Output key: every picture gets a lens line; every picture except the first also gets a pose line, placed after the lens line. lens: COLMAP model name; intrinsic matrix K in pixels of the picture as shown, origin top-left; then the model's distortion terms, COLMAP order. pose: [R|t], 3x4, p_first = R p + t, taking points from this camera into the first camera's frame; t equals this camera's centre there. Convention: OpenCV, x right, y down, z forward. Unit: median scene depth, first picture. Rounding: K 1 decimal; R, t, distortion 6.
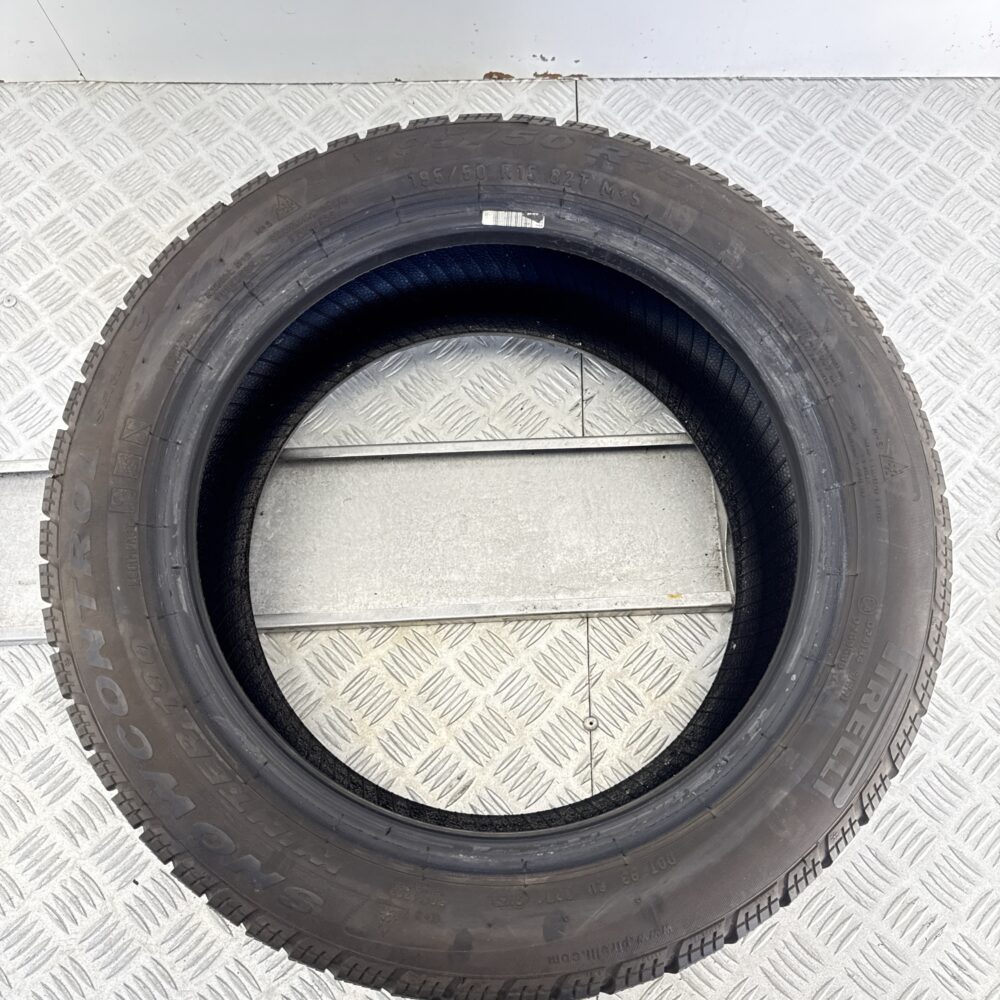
lens RADIAL K [[913.3, 0, 488.1], [0, 913.3, 500.8], [0, 0, 1]] dist [0.137594, -0.317428]
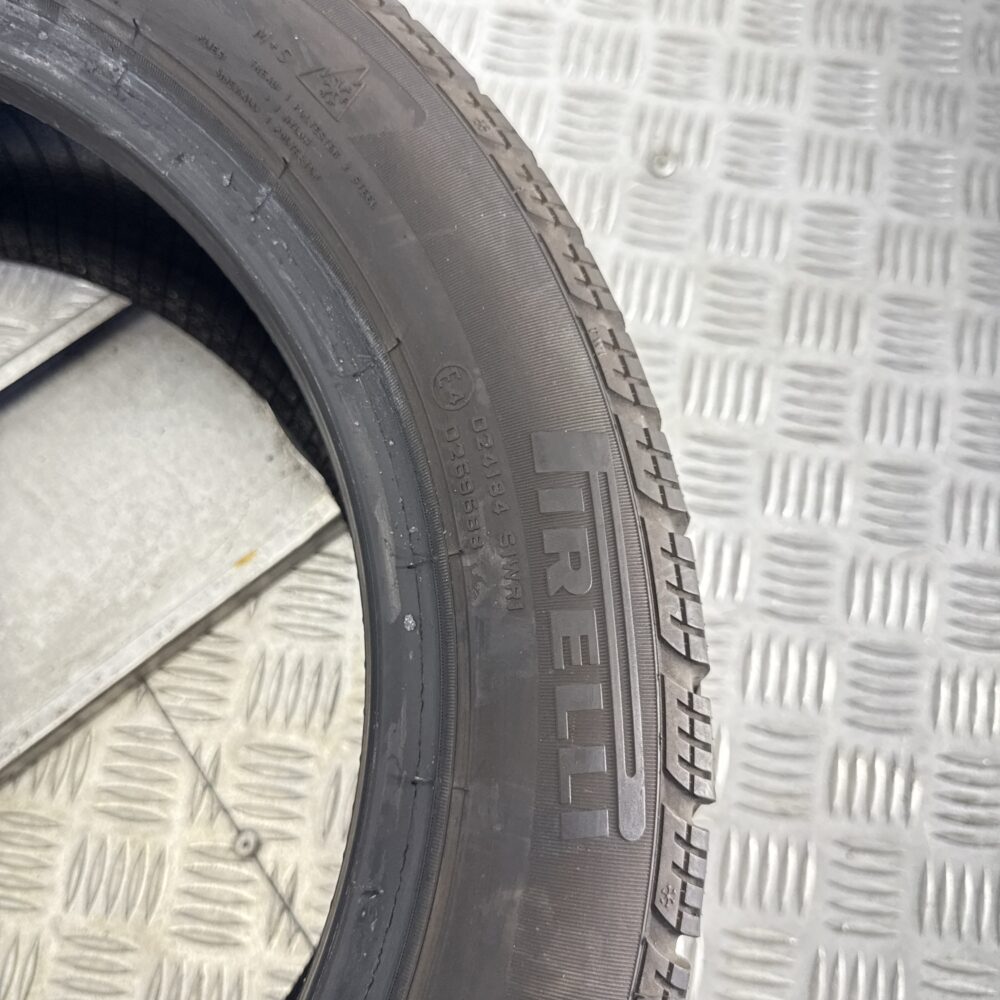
lens RADIAL K [[913.3, 0, 488.1], [0, 913.3, 500.8], [0, 0, 1]] dist [0.137594, -0.317428]
pose [[0.809348, -0.560522, 0.175415, 0.238657], [0.546325, 0.828120, 0.125486, 0.083497], [-0.215602, -0.005728, 0.976465, 0.434490]]
